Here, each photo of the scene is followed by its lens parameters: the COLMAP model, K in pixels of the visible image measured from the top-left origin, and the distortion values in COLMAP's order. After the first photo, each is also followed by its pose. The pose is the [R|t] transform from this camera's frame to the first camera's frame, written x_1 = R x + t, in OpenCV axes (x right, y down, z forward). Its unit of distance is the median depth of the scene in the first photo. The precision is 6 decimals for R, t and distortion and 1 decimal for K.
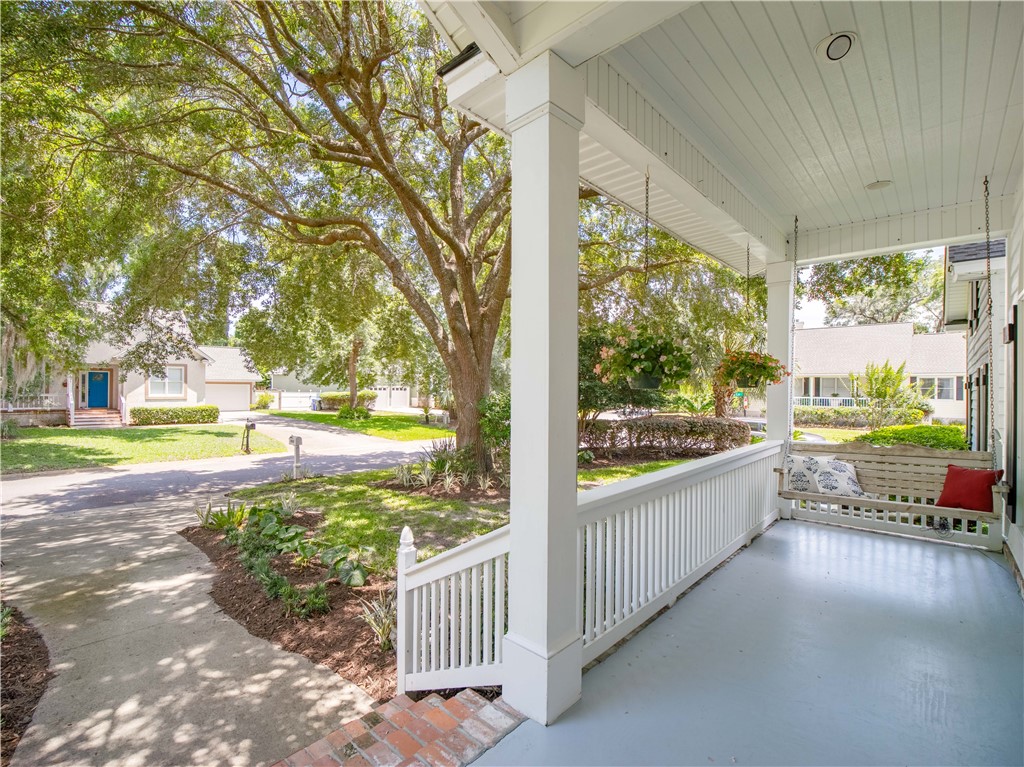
lens RADIAL K [[473.2, 0, 512.0], [0, 473.2, 383.5], [0, 0, 1]] dist [-0.021592, -0.000172]
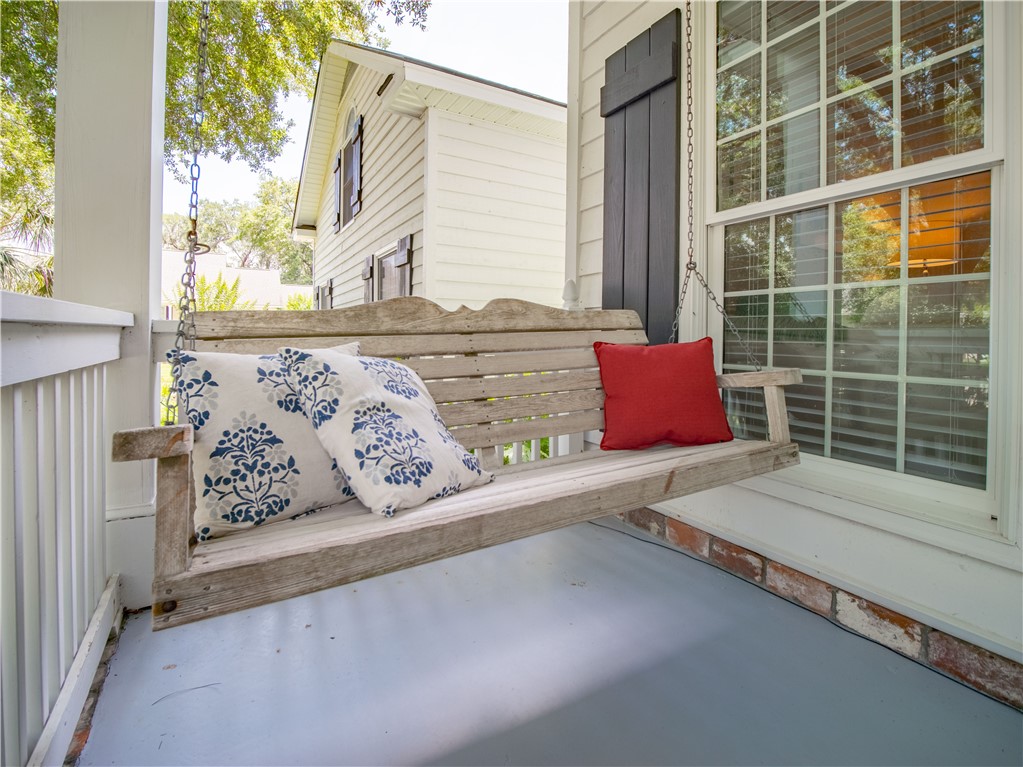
lens RADIAL K [[474.9, 0, 511.6], [0, 474.9, 339.7], [0, 0, 1]] dist [-0.029748, -0.000221]
pose [[0.286993, -0.018752, 0.957749, 0.438883], [-0.016270, 0.999569, 0.024446, 0.140038], [-0.957794, -0.022599, 0.286565, 0.811578]]
